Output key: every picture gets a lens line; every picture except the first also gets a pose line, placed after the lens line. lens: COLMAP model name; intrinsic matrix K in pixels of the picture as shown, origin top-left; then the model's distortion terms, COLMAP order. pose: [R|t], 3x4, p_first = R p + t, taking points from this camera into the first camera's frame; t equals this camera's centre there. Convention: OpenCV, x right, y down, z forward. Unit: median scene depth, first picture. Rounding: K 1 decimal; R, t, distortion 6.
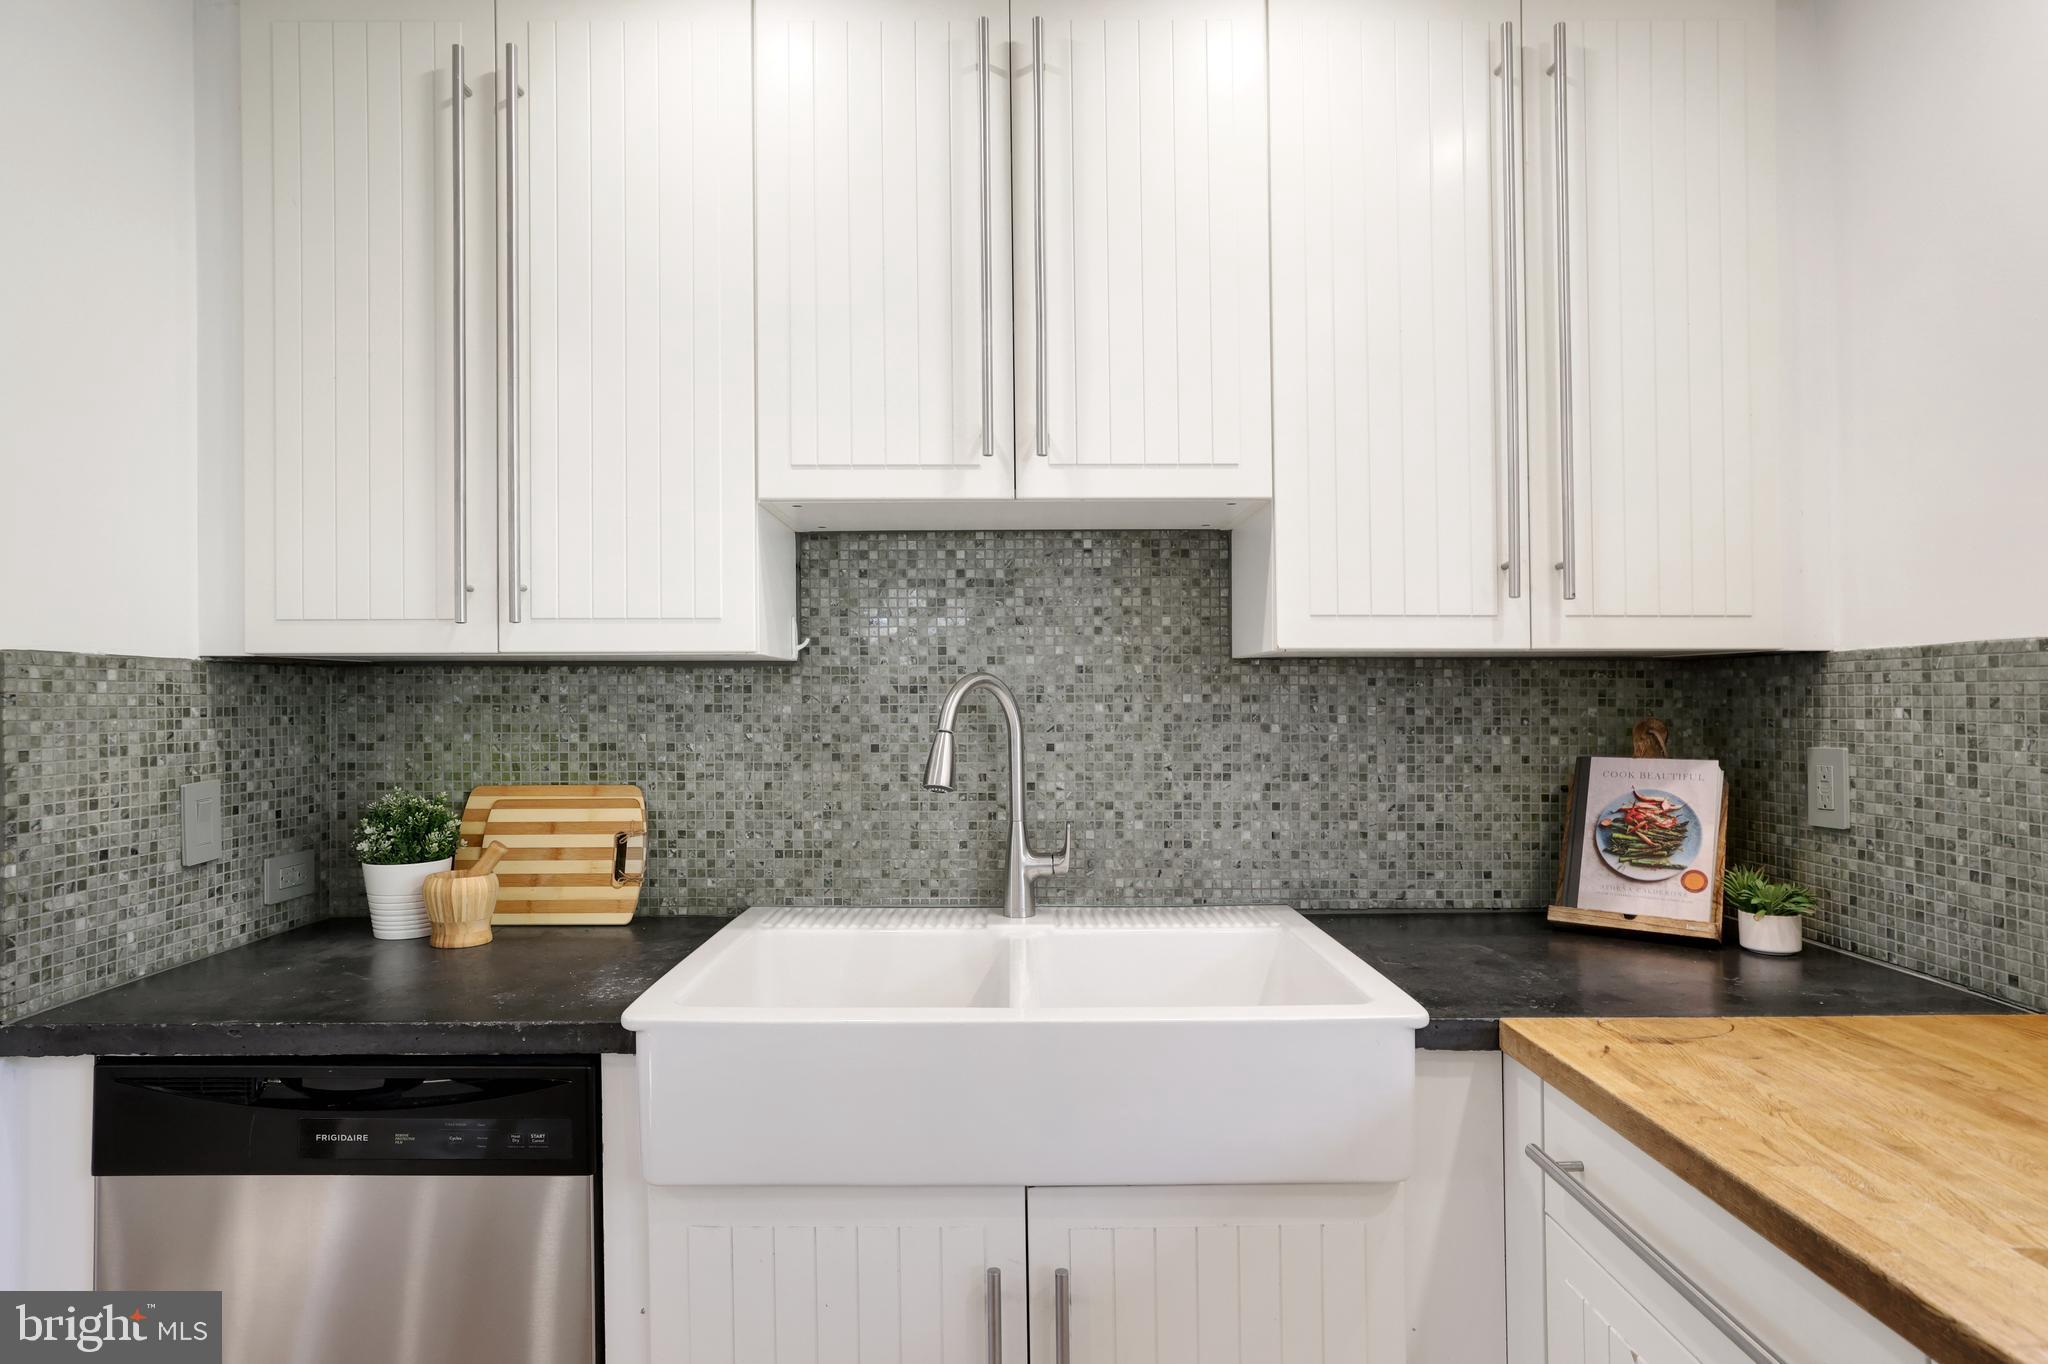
lens RADIAL K [[1100.8, 0, 1024.0], [0, 1100.8, 682.0], [0, 0, 1]] dist [-0.002750, 0.000585]
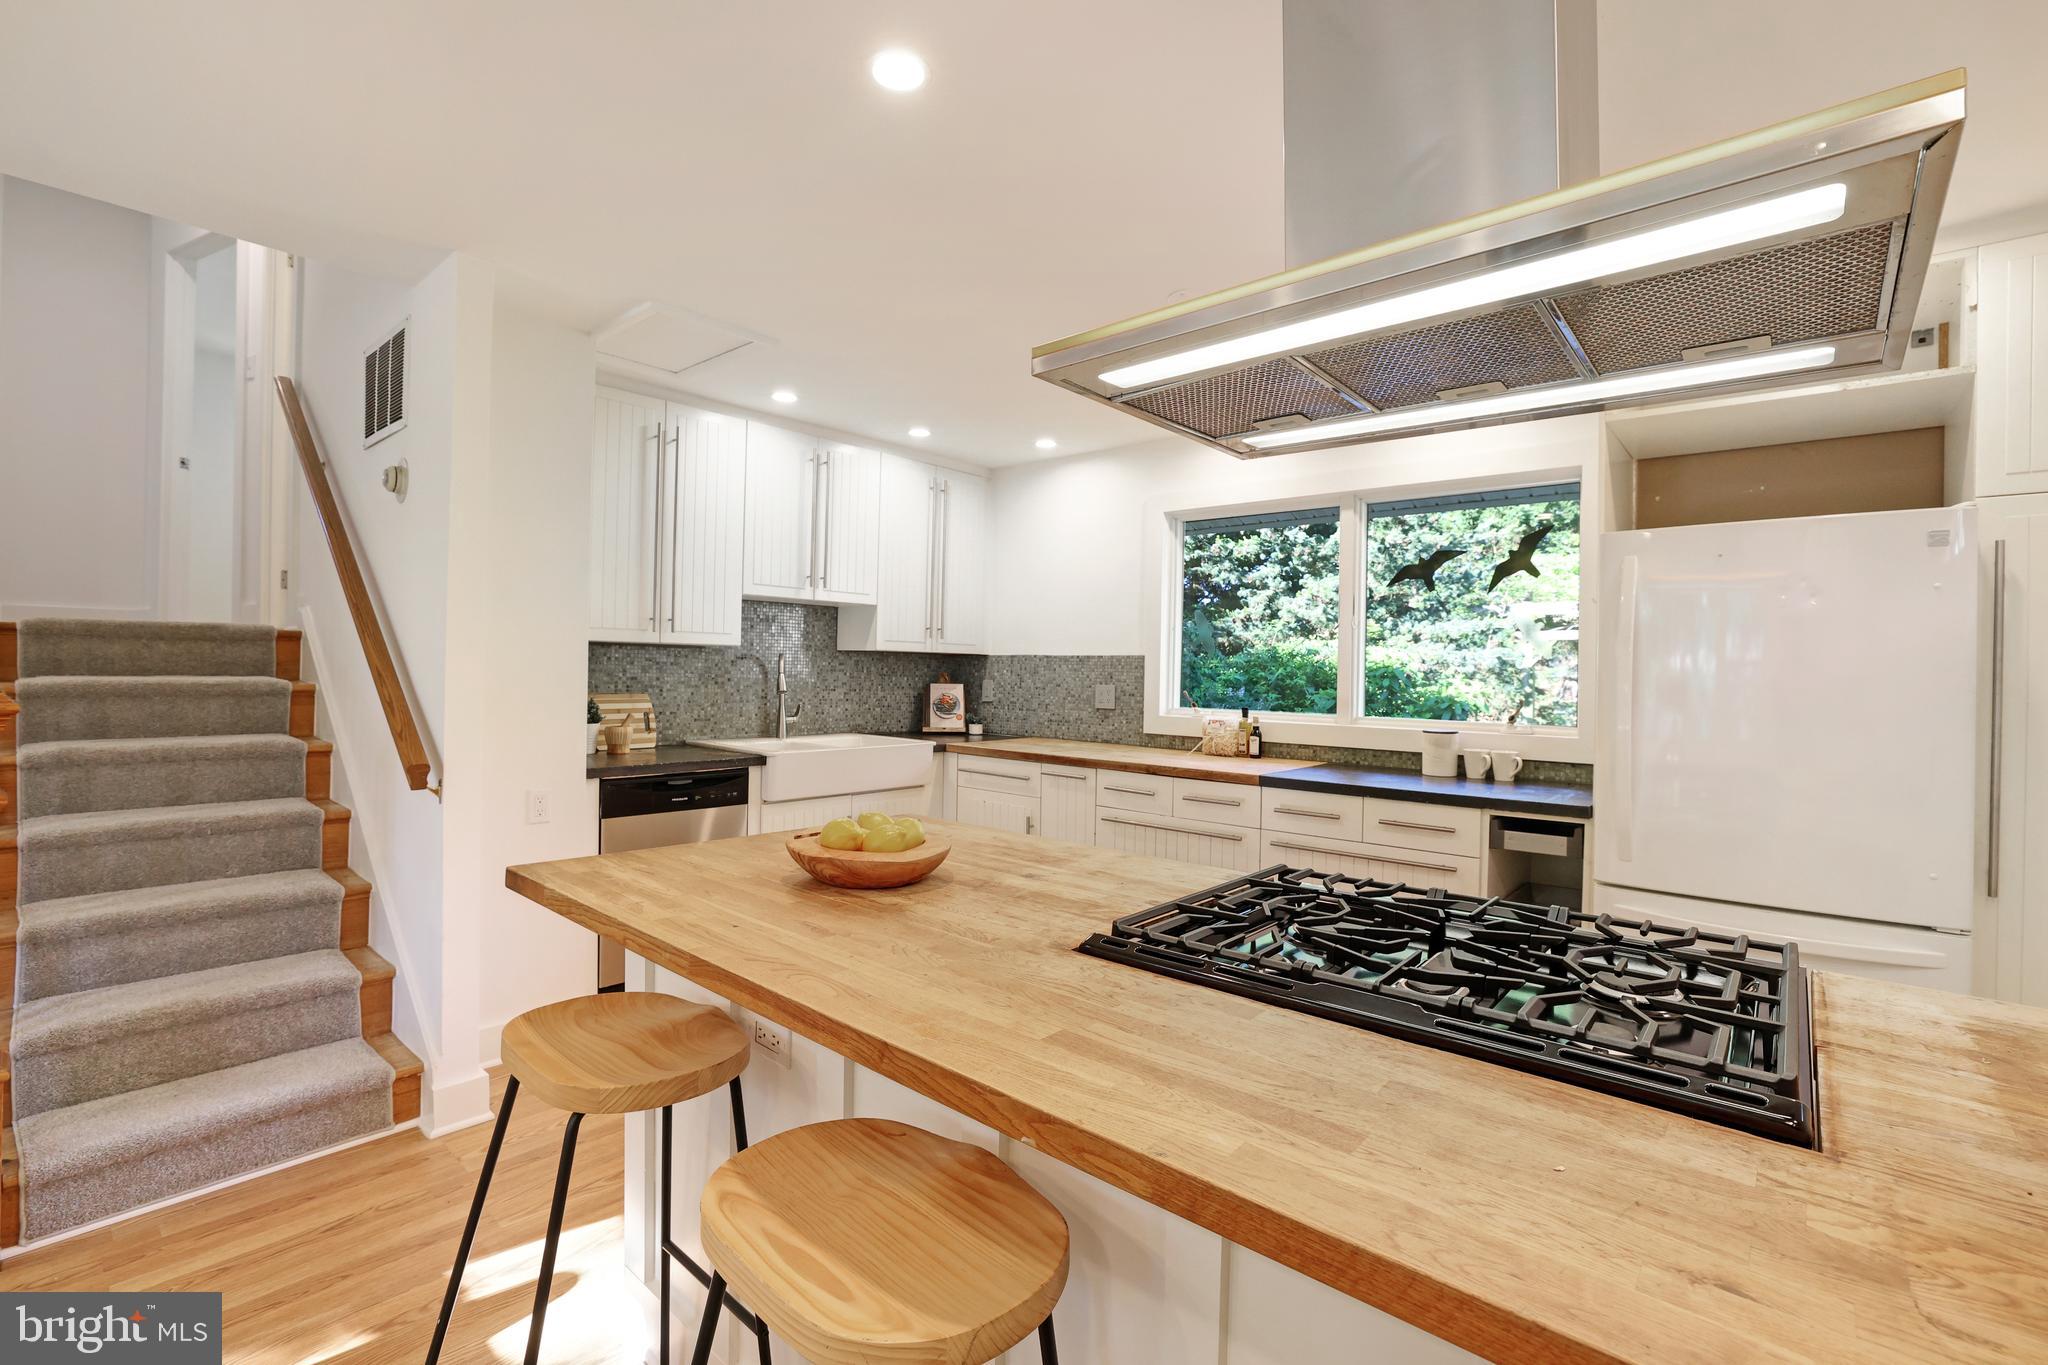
lens RADIAL K [[906.6, 0, 986.5], [0, 906.6, 671.1], [0, 0, 1]] dist [-0.001120, 0.000039]
pose [[0.684078, 0.014215, 0.729270, -1.446249], [-0.031441, 0.999455, 0.010011, -0.002757], [-0.728731, -0.029778, 0.684153, -1.059303]]
